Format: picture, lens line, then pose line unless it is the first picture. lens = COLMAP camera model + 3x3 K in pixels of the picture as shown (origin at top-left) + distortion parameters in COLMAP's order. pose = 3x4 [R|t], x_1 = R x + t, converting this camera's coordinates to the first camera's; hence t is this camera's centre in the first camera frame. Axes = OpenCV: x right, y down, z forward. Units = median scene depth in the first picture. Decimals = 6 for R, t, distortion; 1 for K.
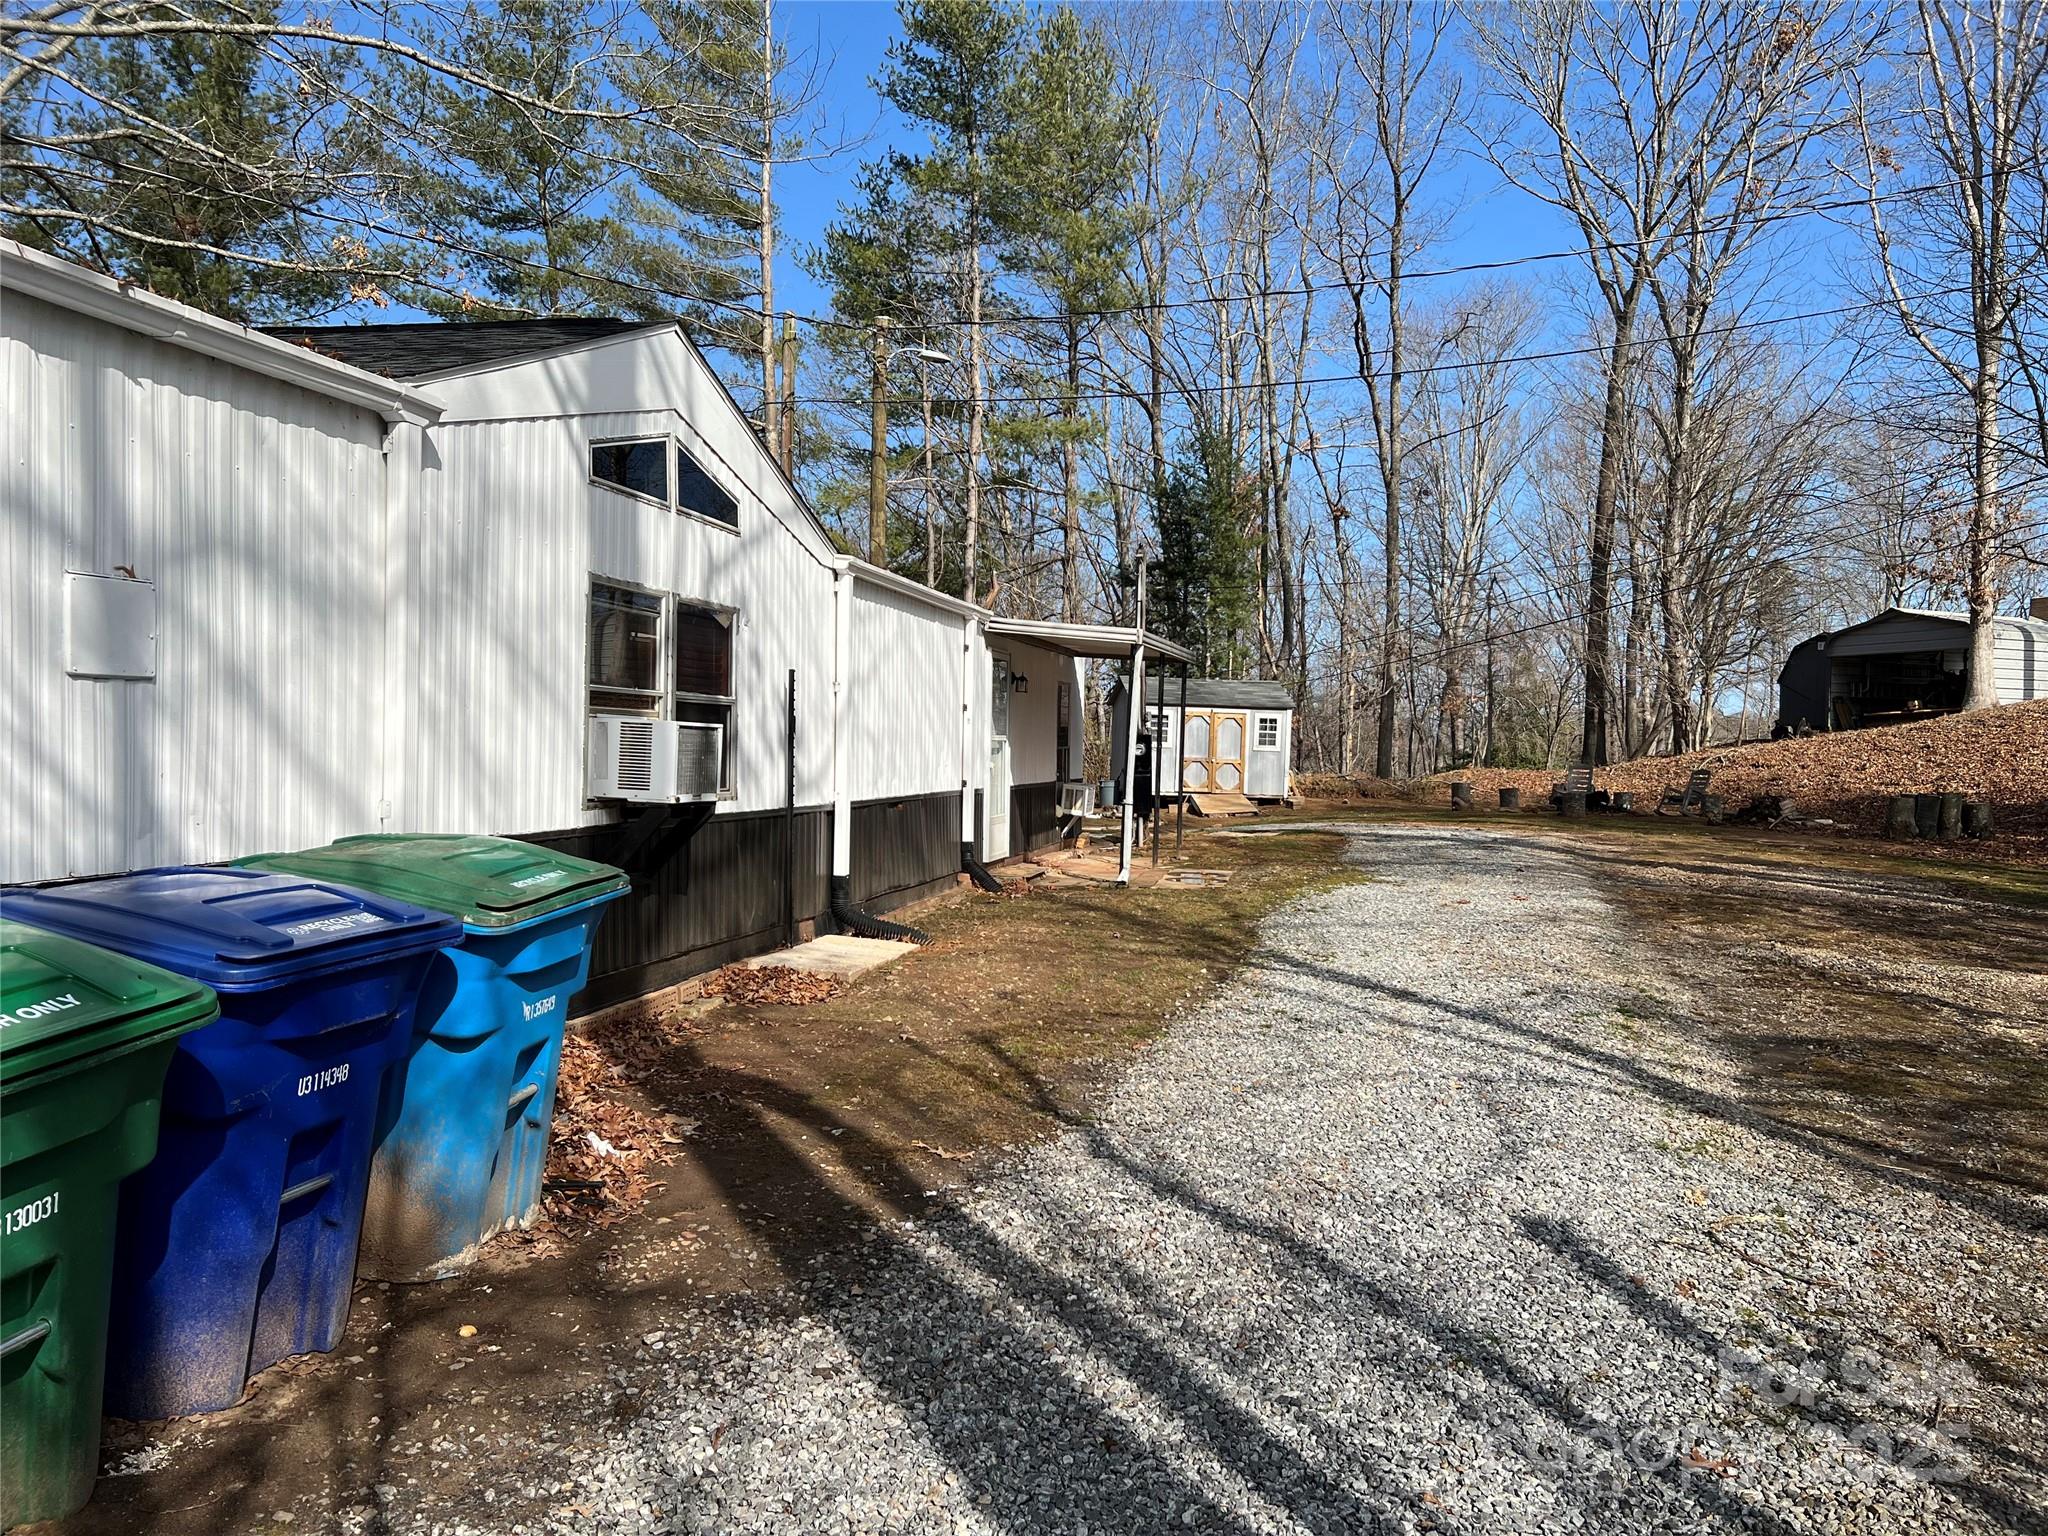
lens RADIAL K [[1517.2, 0, 1024.0], [0, 1517.2, 768.0], [0, 0, 1]] dist [0.126542, -0.000500]
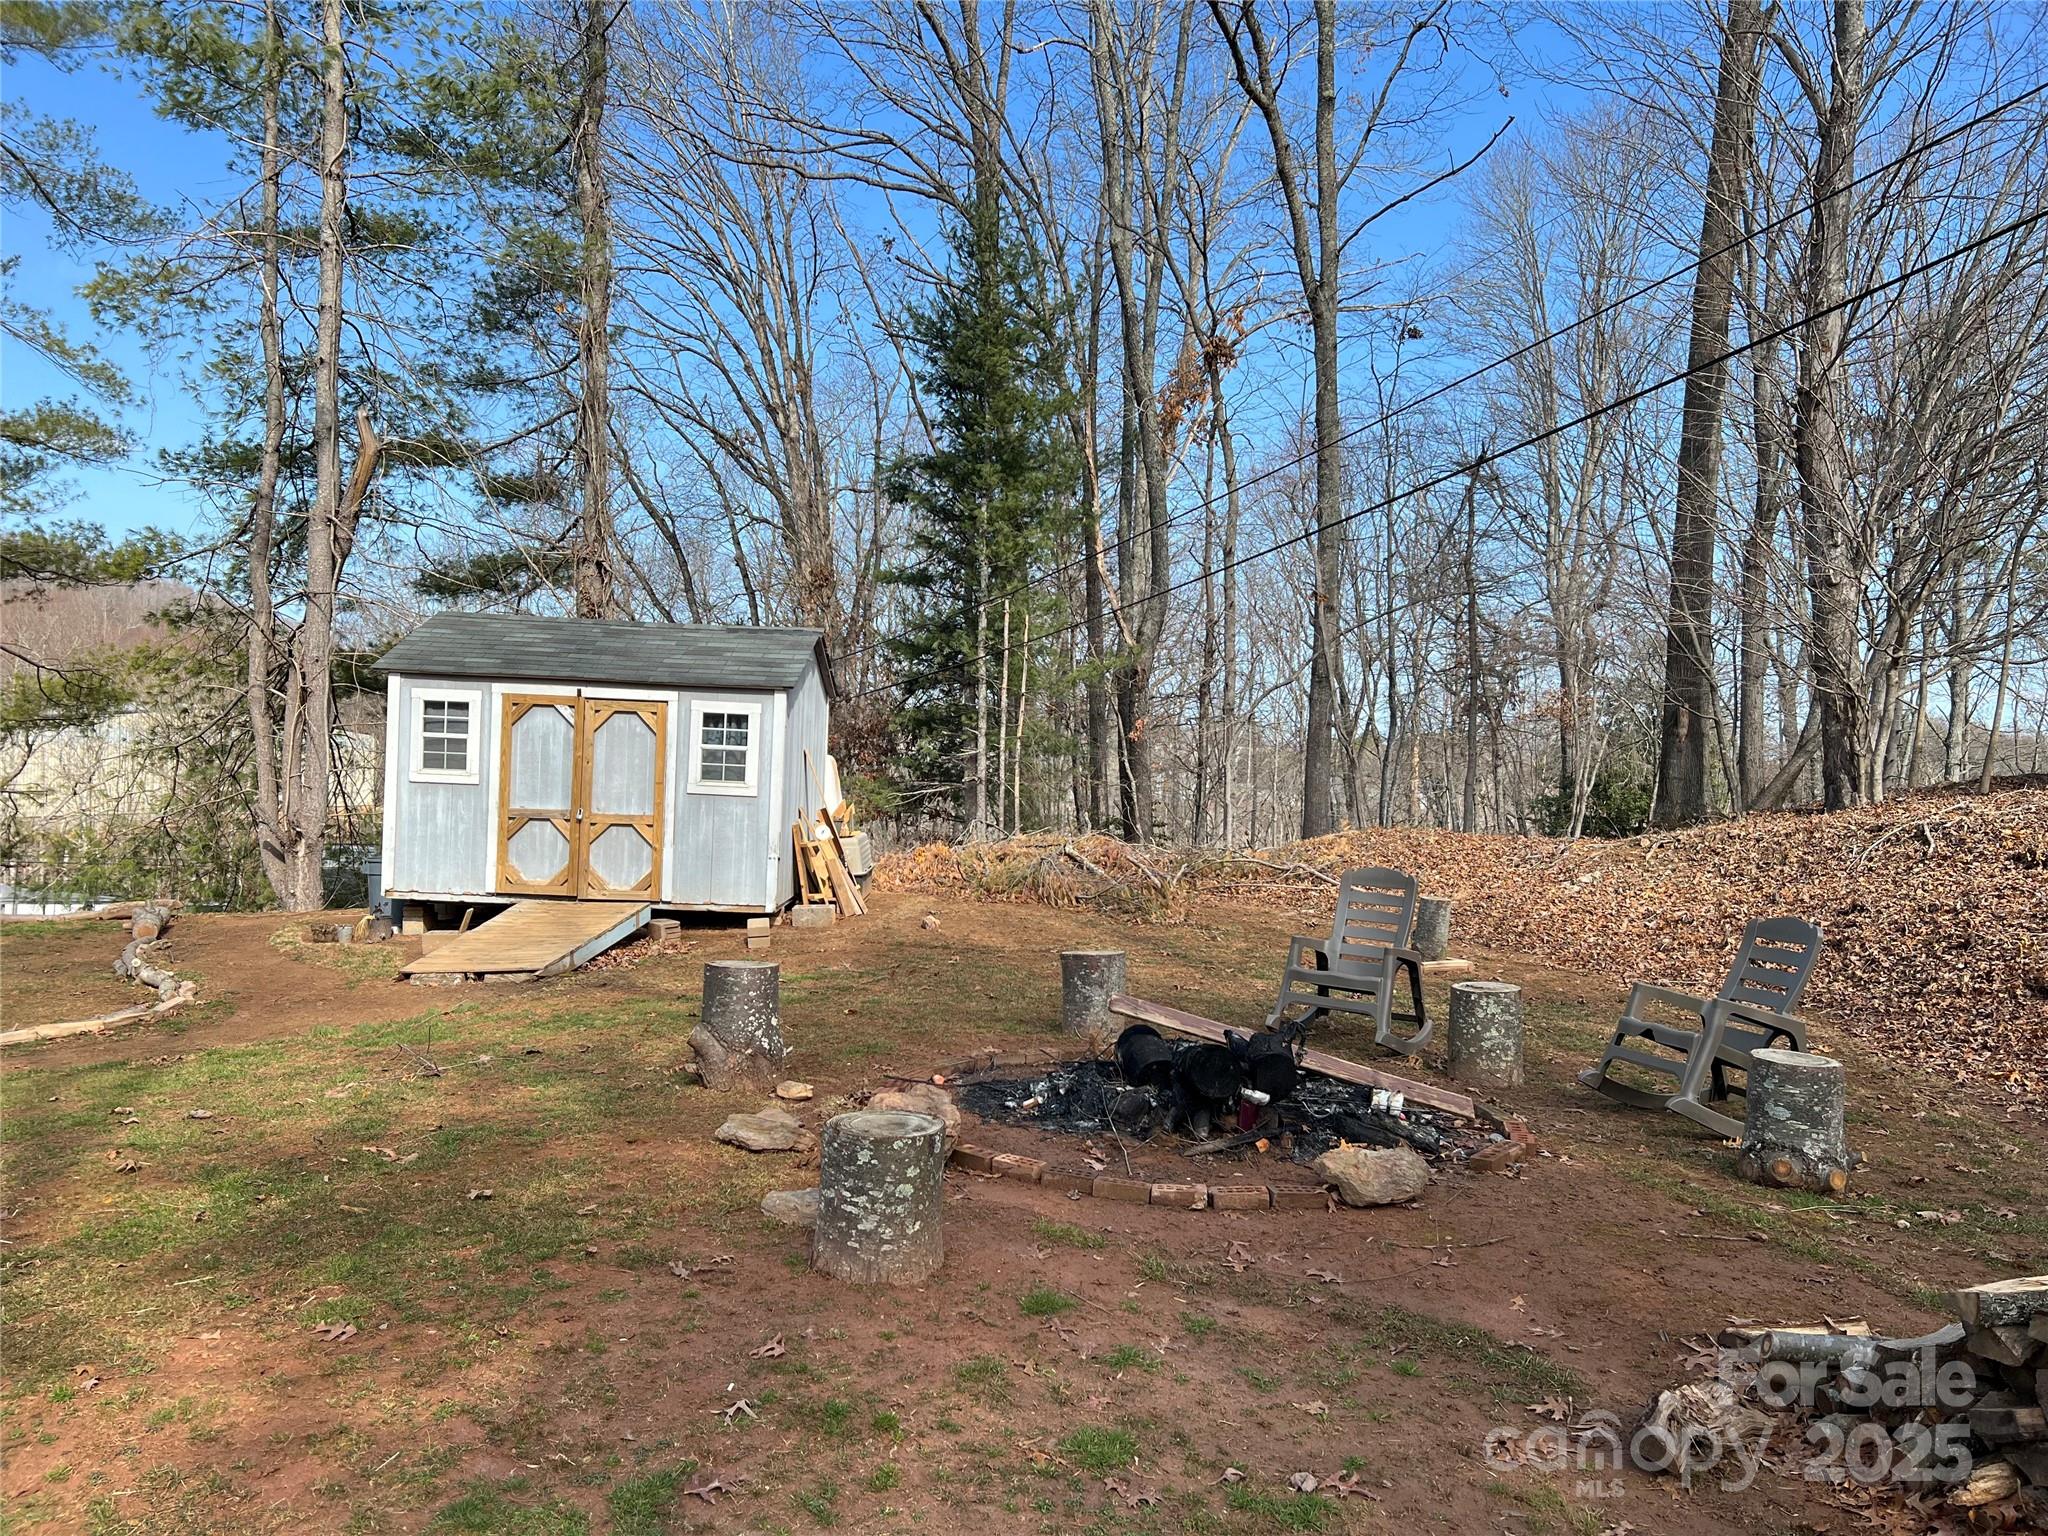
lens RADIAL K [[1517.2, 0, 1024.0], [0, 1517.2, 768.0], [0, 0, 1]] dist [0.126542, -0.000500]
pose [[0.991189, 0.010668, -0.132028, 0.445145], [-0.012027, 0.999883, -0.009496, -0.023436], [0.131911, 0.011000, 0.991201, 0.932850]]
